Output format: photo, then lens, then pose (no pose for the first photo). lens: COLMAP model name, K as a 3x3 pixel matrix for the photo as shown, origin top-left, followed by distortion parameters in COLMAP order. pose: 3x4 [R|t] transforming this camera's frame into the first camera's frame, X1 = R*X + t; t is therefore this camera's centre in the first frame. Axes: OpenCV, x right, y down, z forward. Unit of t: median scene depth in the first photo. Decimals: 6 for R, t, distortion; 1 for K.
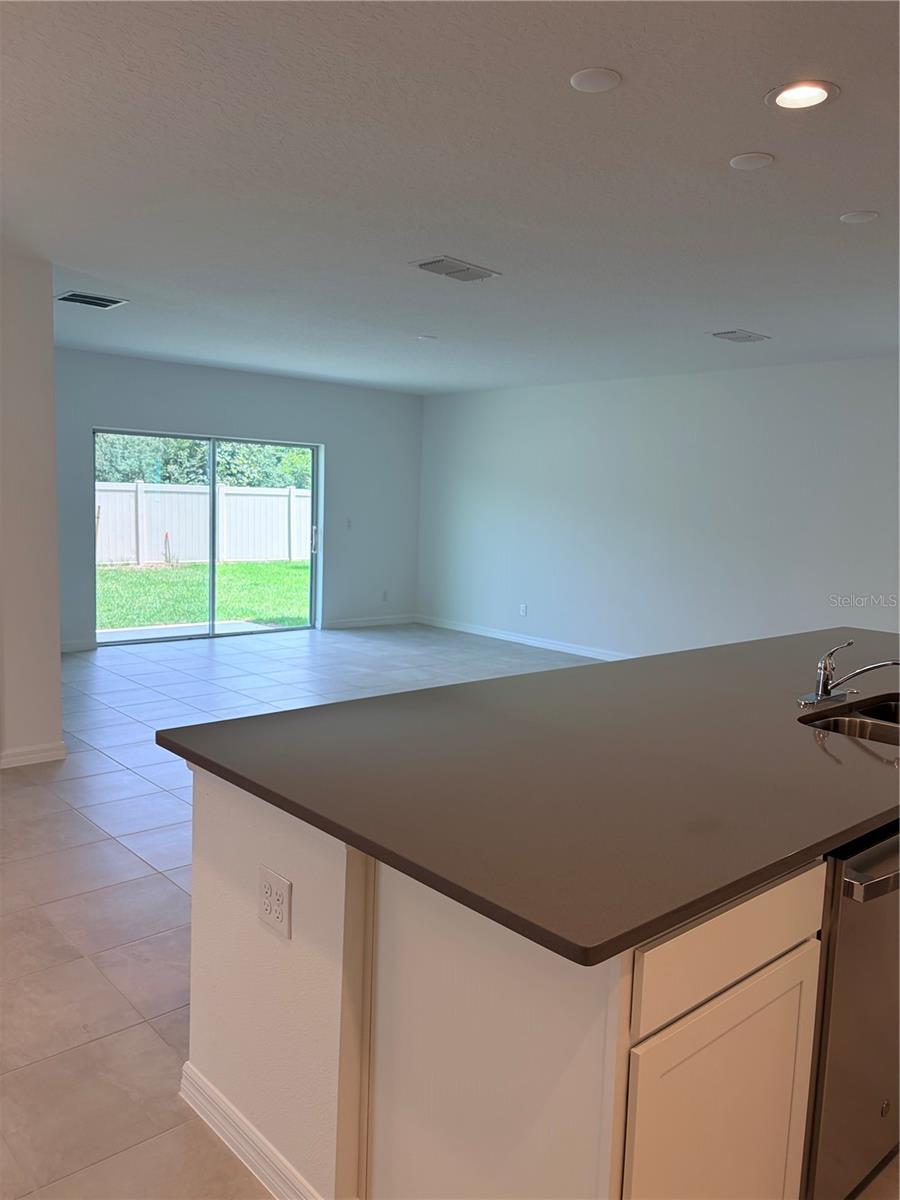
lens RADIAL K [[911.1, 0, 450.3], [0, 911.1, 606.6], [0, 0, 1]] dist [0.032092, -0.046833]
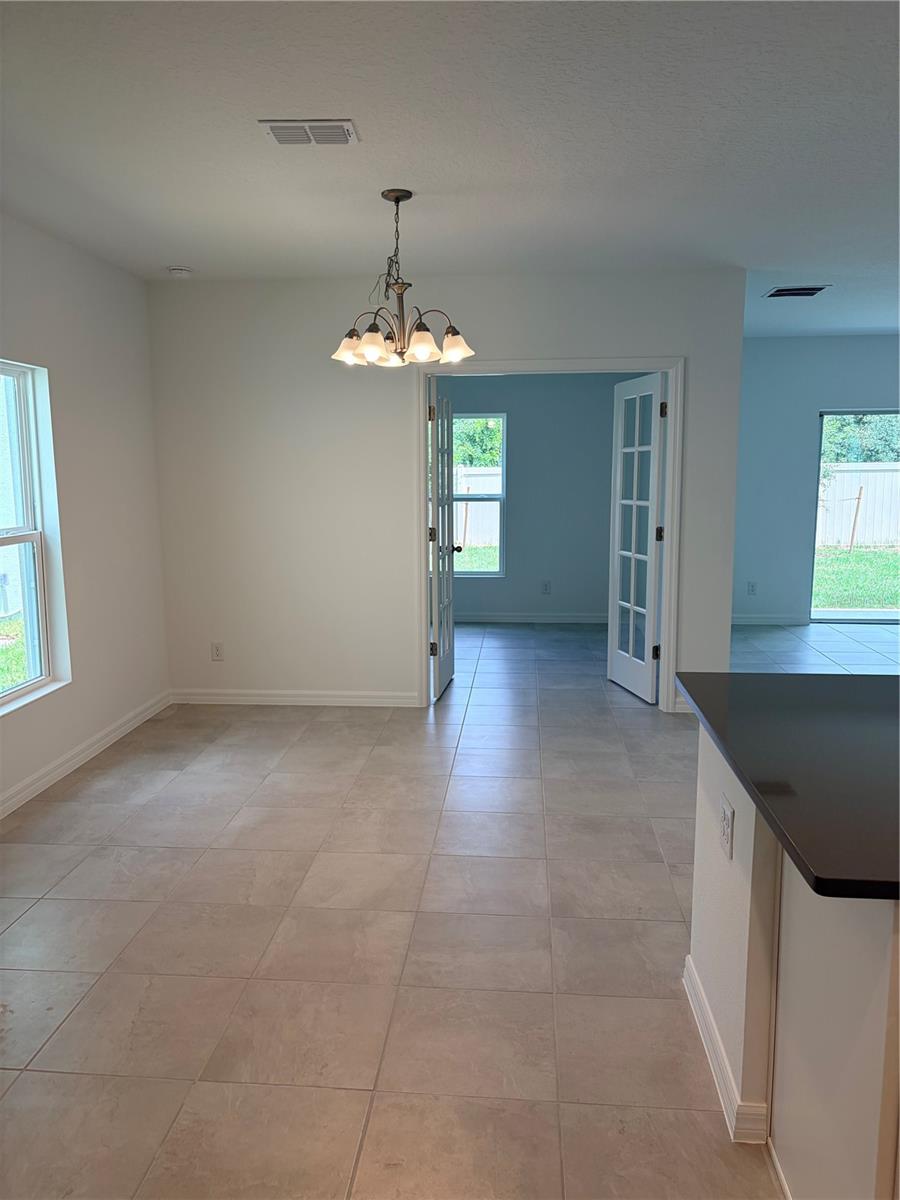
lens RADIAL K [[911.1, 0, 450.3], [0, 911.1, 606.6], [0, 0, 1]] dist [0.032092, -0.046833]
pose [[0.686223, 0.074153, -0.723602, 0.246984], [-0.060119, 0.997168, 0.045175, 0.010017], [0.724903, 0.012502, 0.688738, -0.033862]]
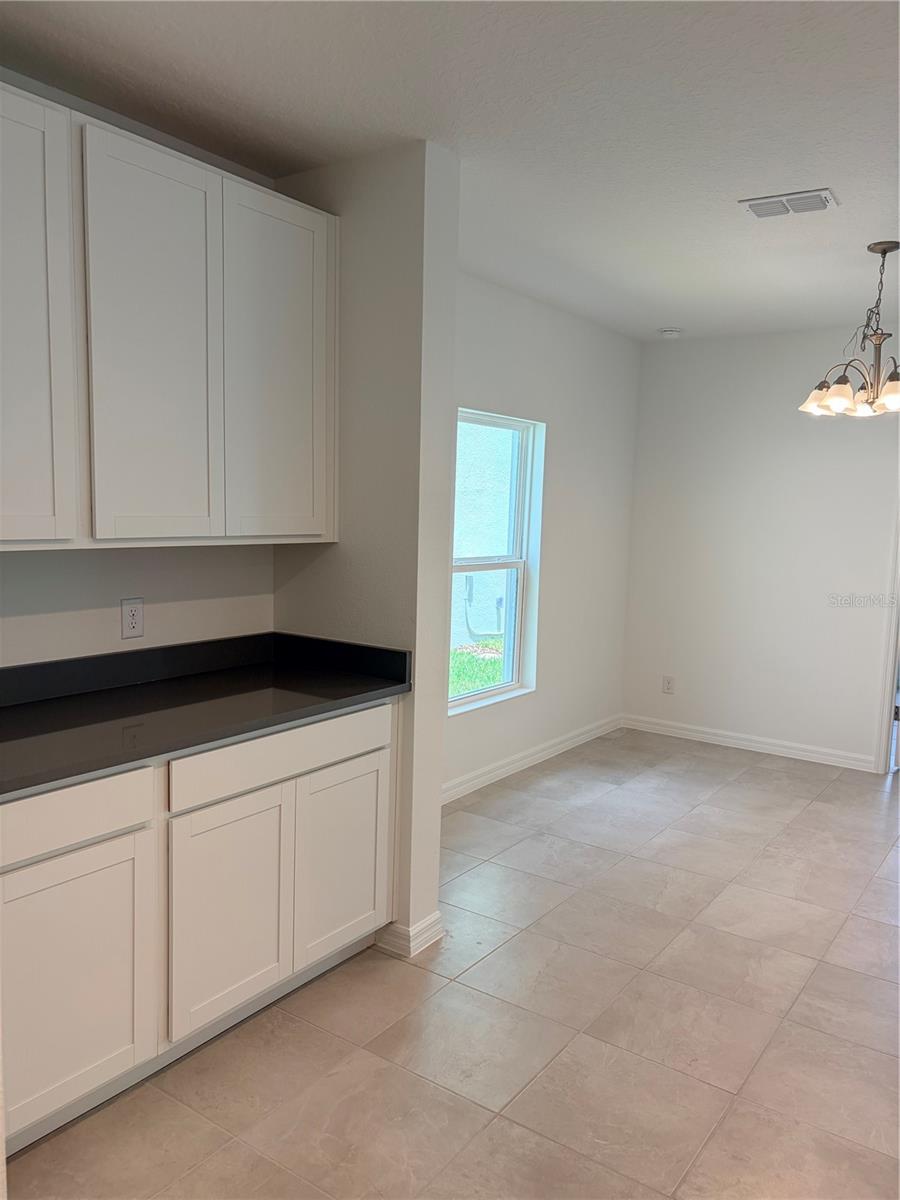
lens RADIAL K [[911.1, 0, 450.3], [0, 911.1, 606.6], [0, 0, 1]] dist [0.032092, -0.046833]
pose [[0.233921, 0.081789, -0.968809, 0.367136], [-0.141095, 0.988762, 0.049405, 0.017060], [0.961963, 0.125138, 0.242833, -0.044705]]
